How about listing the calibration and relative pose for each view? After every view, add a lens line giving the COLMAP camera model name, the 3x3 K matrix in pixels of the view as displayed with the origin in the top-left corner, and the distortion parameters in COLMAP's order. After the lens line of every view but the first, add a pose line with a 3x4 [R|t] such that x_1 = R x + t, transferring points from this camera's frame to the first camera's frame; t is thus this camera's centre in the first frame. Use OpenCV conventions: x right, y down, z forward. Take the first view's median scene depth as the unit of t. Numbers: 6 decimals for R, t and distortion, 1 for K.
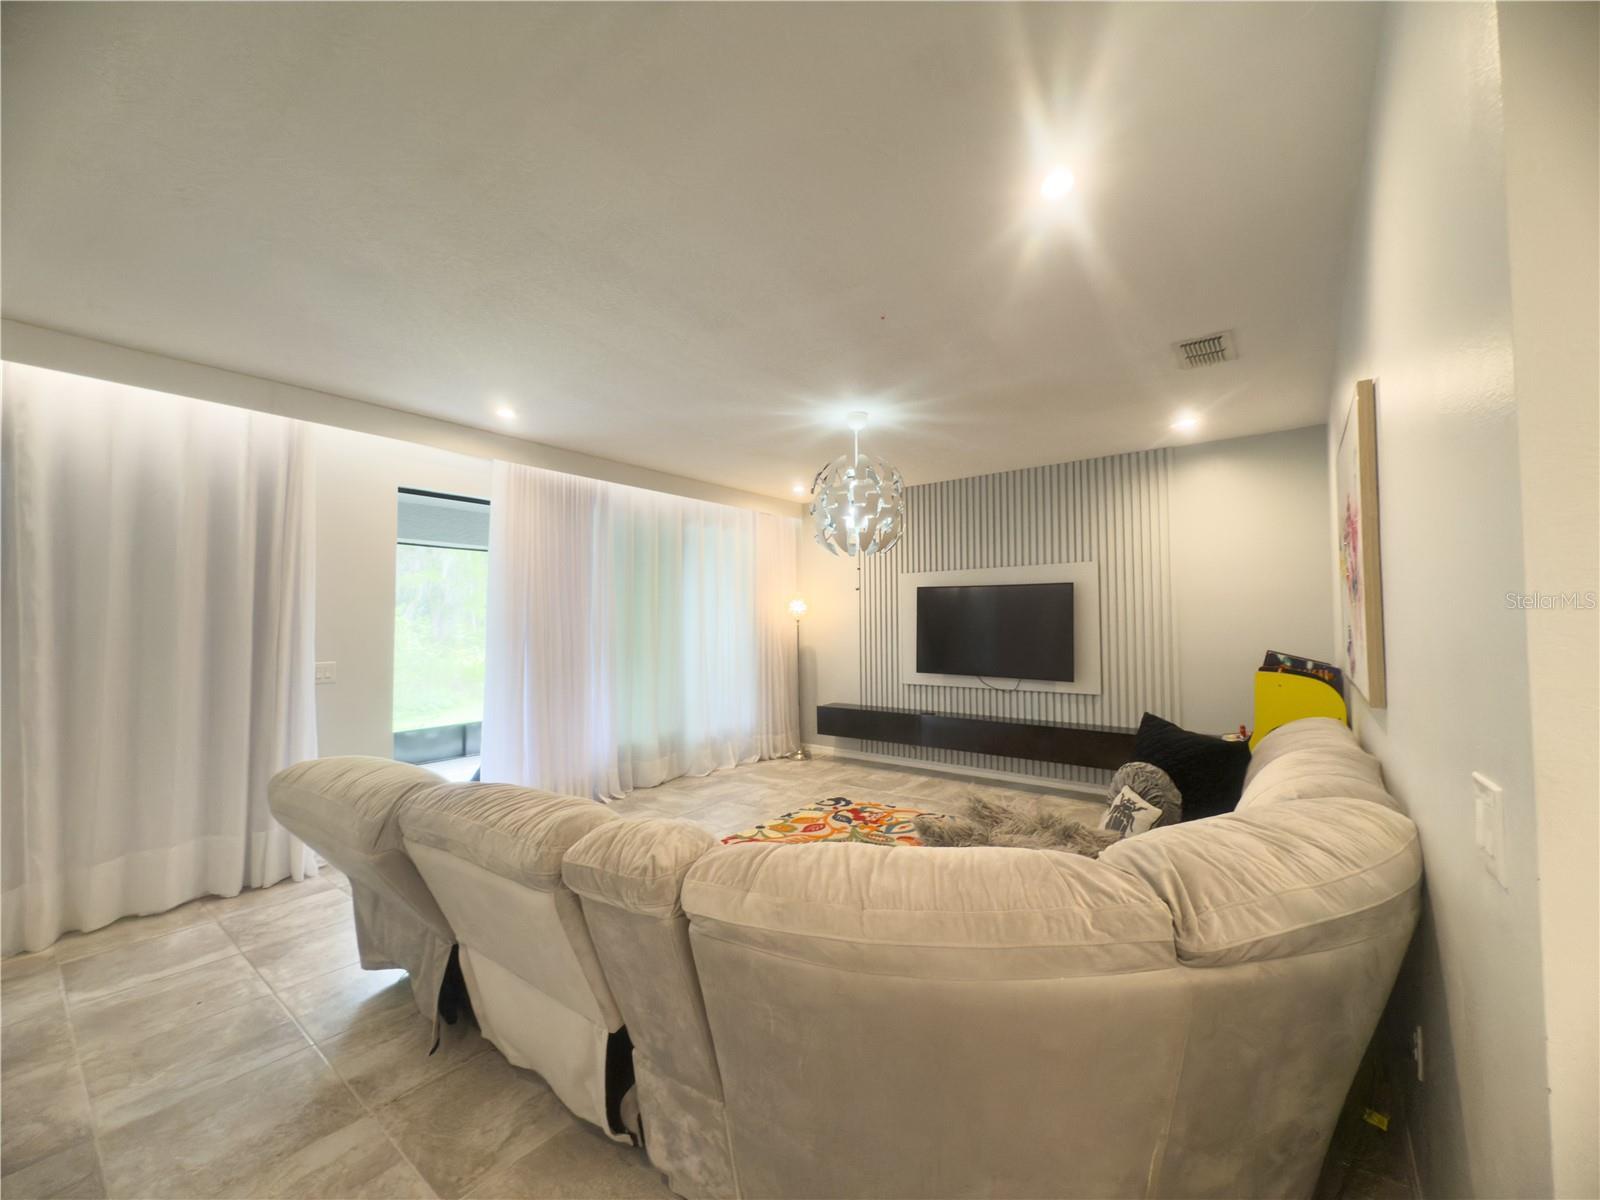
lens RADIAL K [[642.0, 0, 797.8], [0, 642.0, 597.9], [0, 0, 1]] dist [0.000167, -0.000107]
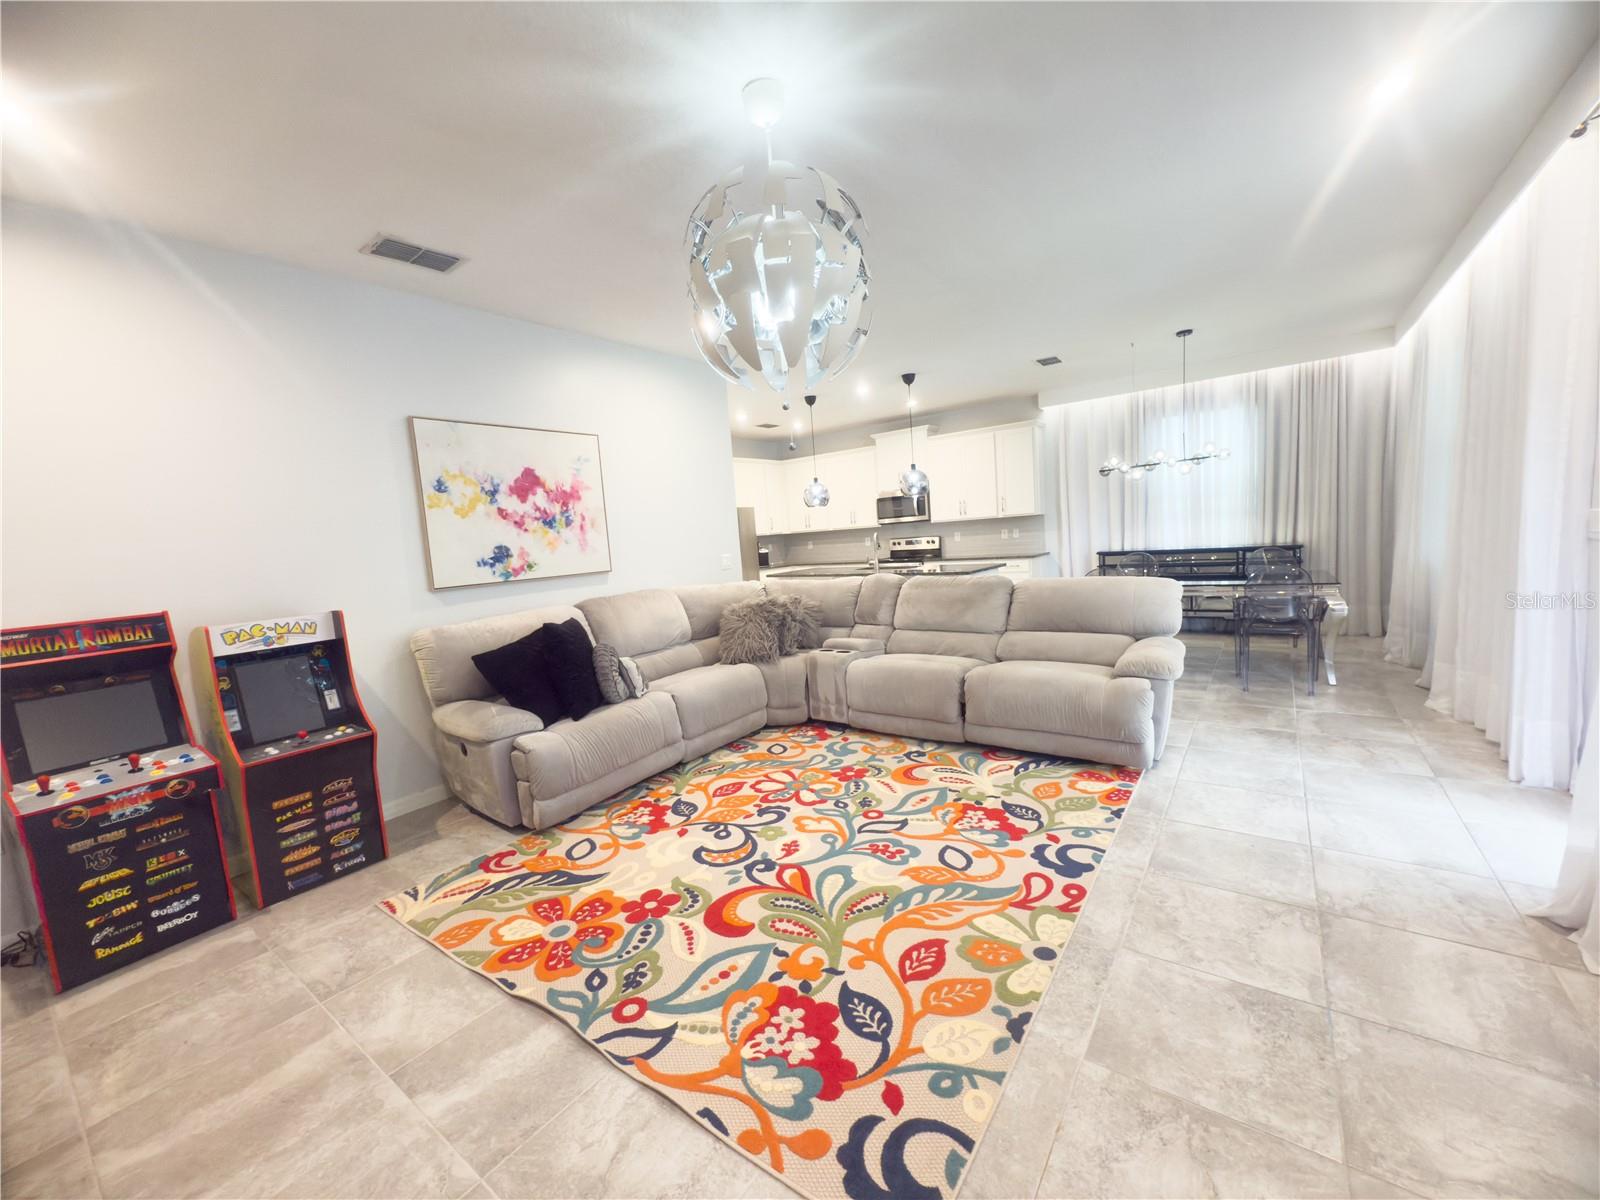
lens RADIAL K [[642.0, 0, 797.8], [0, 642.0, 597.9], [0, 0, 1]] dist [0.000167, -0.000107]
pose [[-0.996353, 0.082495, -0.021782, 0.134502], [0.081046, 0.994864, 0.060642, 0.098295], [0.026673, 0.058656, -0.997922, 1.902042]]
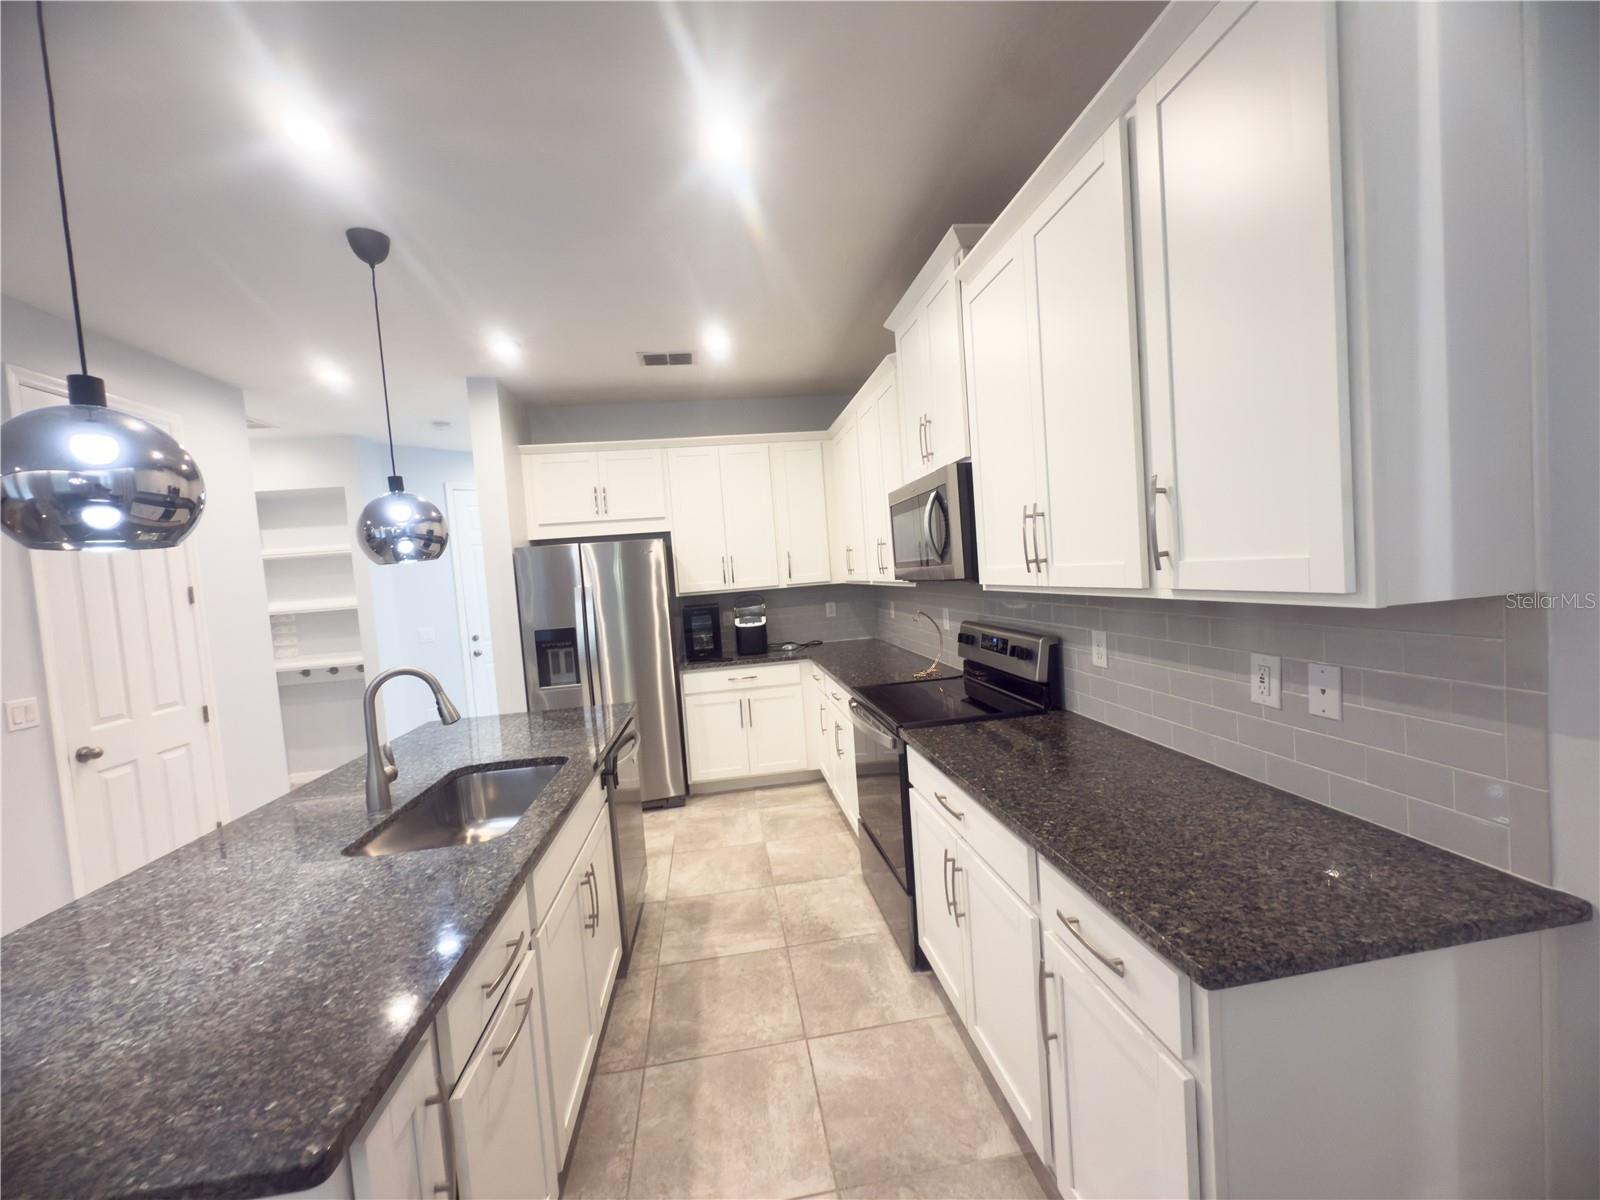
lens RADIAL K [[647.3, 0, 800.0], [0, 647.3, 600.0], [0, 0, 1]] dist [-0.000378, 0.000163]
pose [[-0.718128, 0.027840, 0.695354, -0.797709], [0.052482, 0.998521, 0.014224, -0.009072], [-0.693929, 0.046708, -0.718527, 0.026352]]
